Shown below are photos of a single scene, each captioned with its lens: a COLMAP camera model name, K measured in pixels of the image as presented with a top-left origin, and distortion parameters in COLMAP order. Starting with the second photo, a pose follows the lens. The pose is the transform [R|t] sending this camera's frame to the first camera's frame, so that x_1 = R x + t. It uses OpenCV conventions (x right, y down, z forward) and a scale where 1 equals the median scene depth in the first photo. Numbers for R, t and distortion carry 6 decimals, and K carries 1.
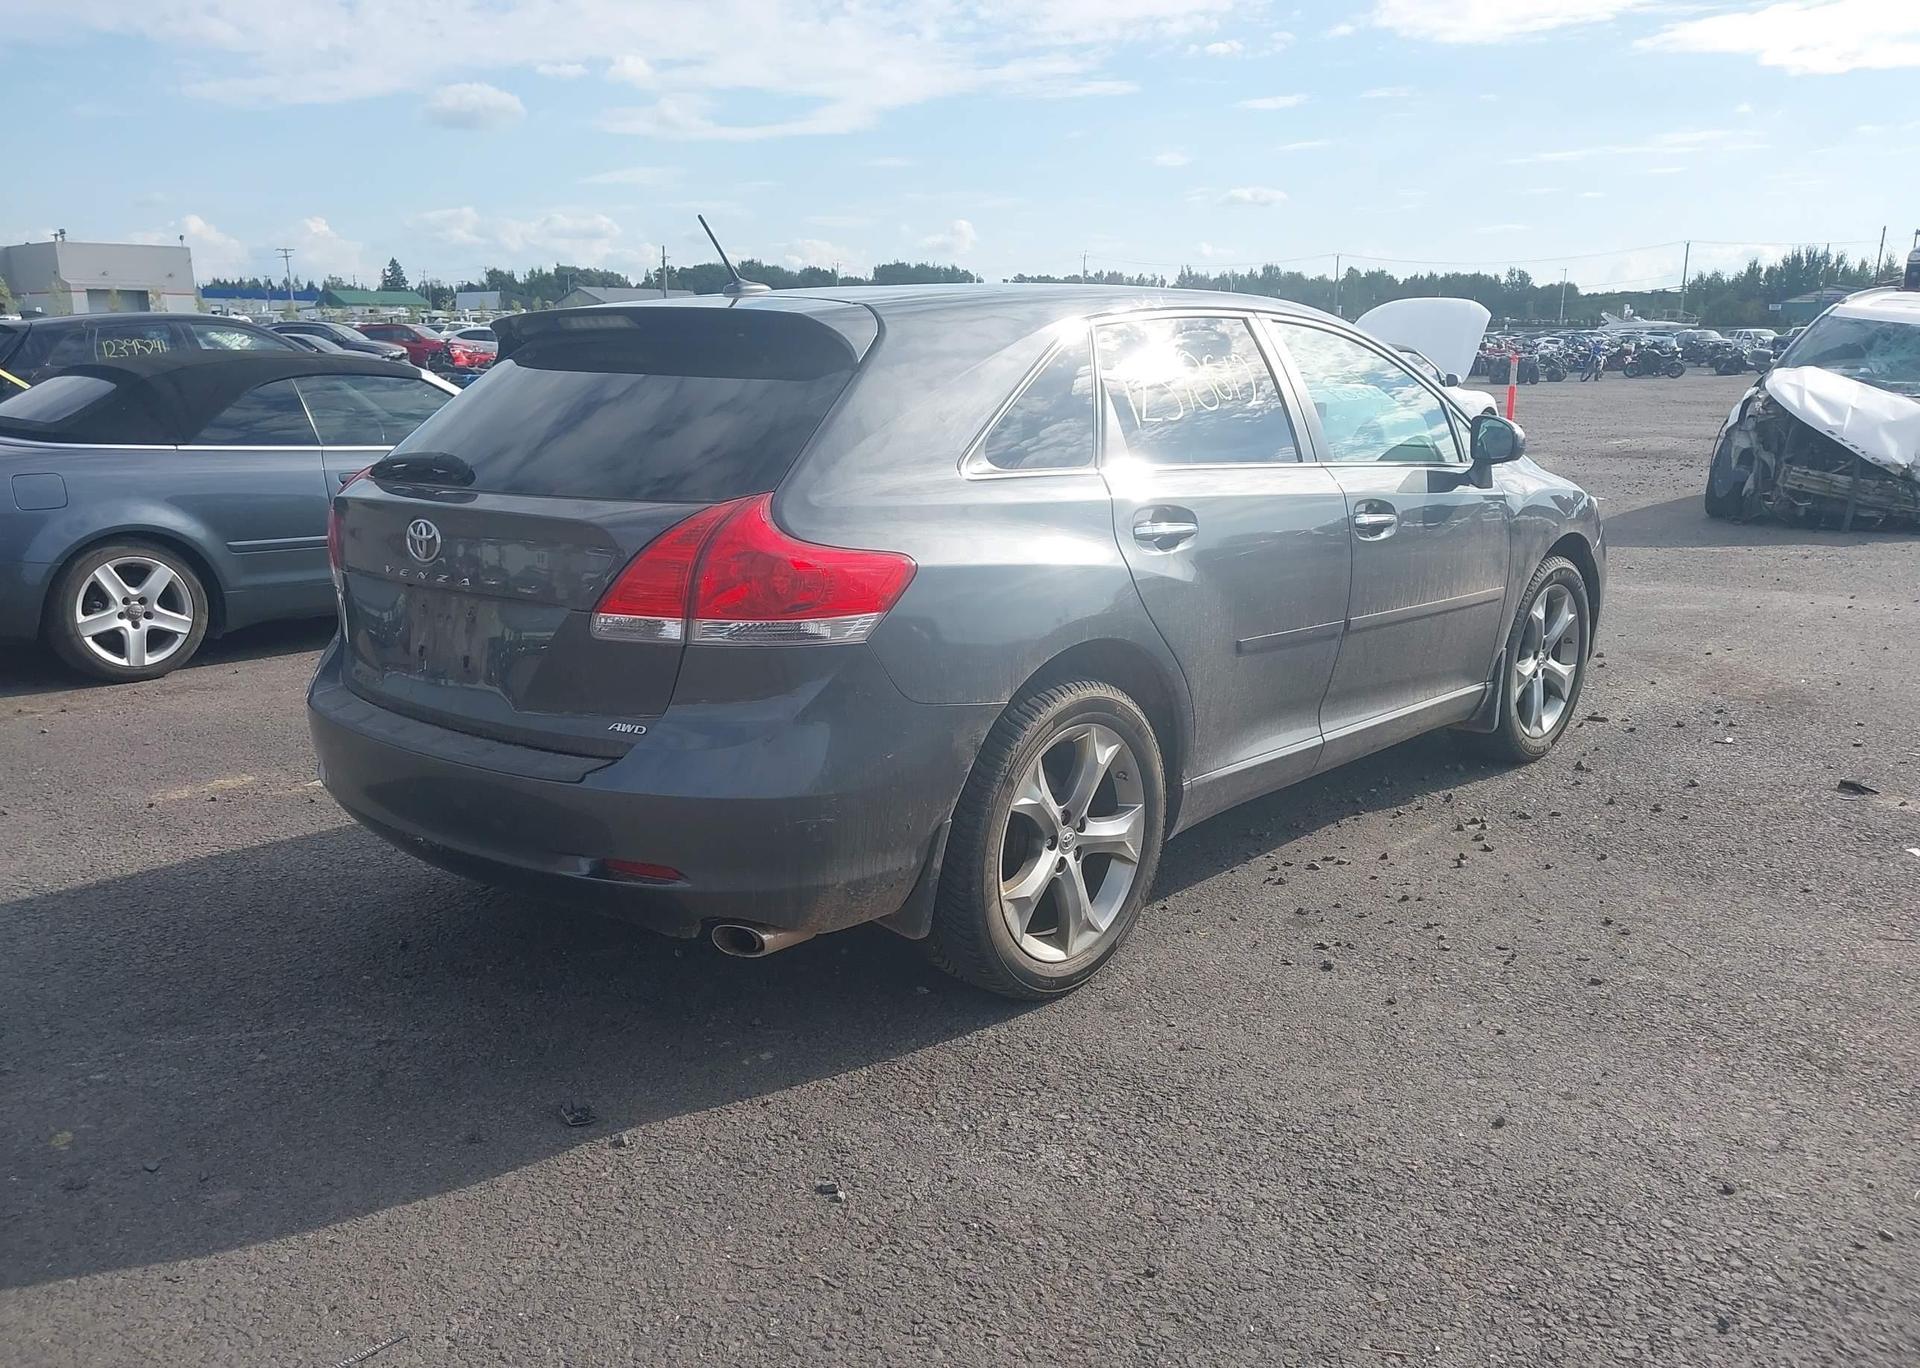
lens RADIAL K [[1552.0, 0, 933.4], [0, 1552.0, 724.8], [0, 0, 1]] dist [0.034000, -0.014810]
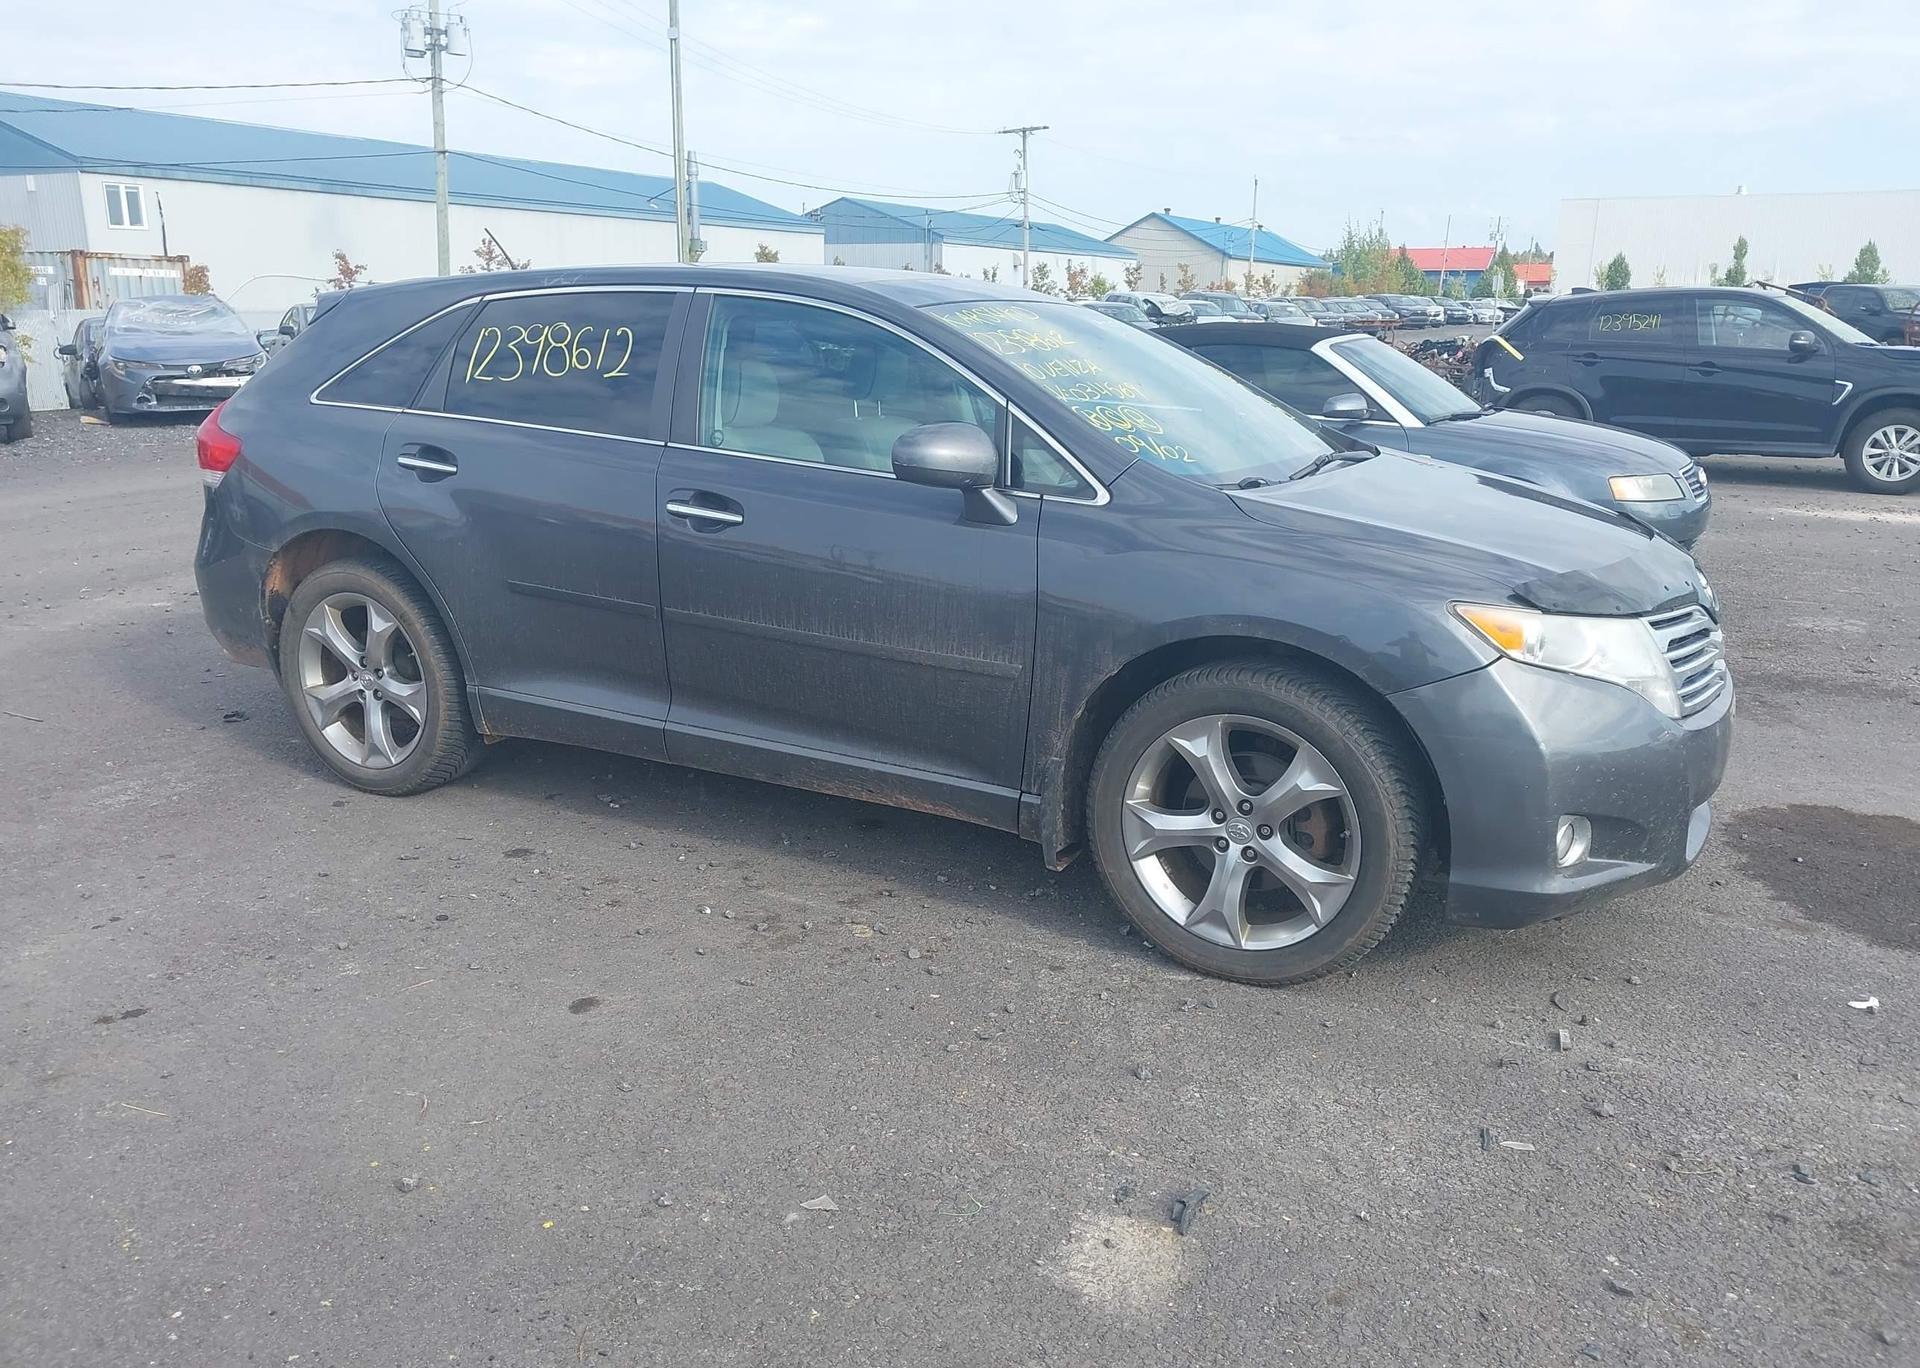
lens RADIAL K [[1552.0, 0, 990.4], [0, 1552.0, 723.2], [0, 0, 1]] dist [0.041301, -0.007766]
pose [[0.240414, 0.257143, -0.935991, 1.186093], [-0.243176, 0.949478, 0.198387, -0.230442], [0.939716, 0.179915, 0.290799, 0.886170]]
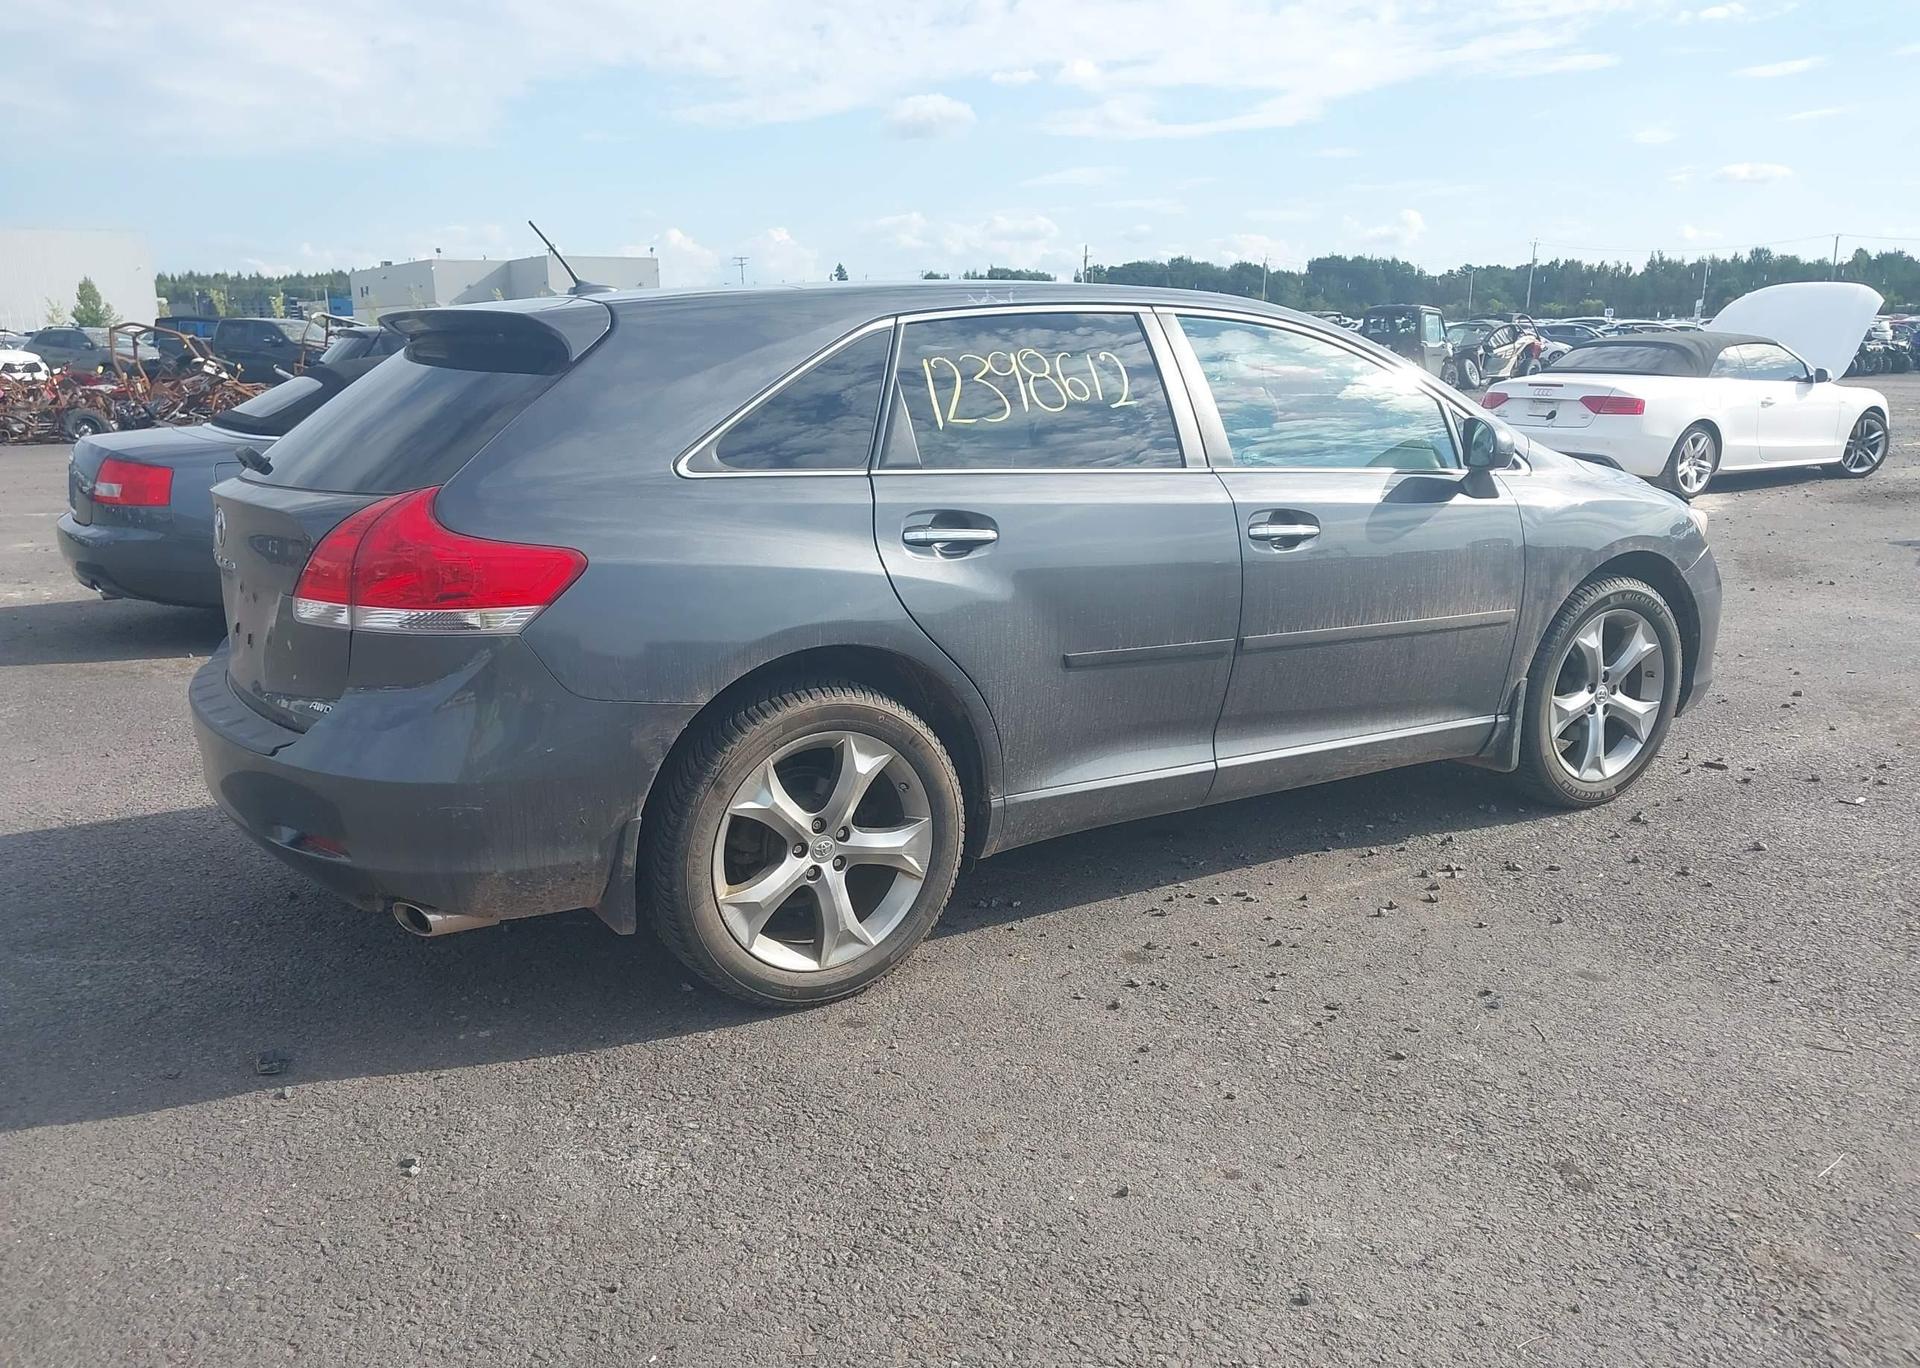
lens RADIAL K [[1539.2, 0, 934.6], [0, 1539.2, 722.0], [0, 0, 1]] dist [0.053102, -0.044231]
pose [[0.963470, 0.058854, -0.261269, 0.319404], [-0.058494, 0.998246, 0.009161, -0.014640], [0.261350, 0.006456, 0.965223, 0.063216]]
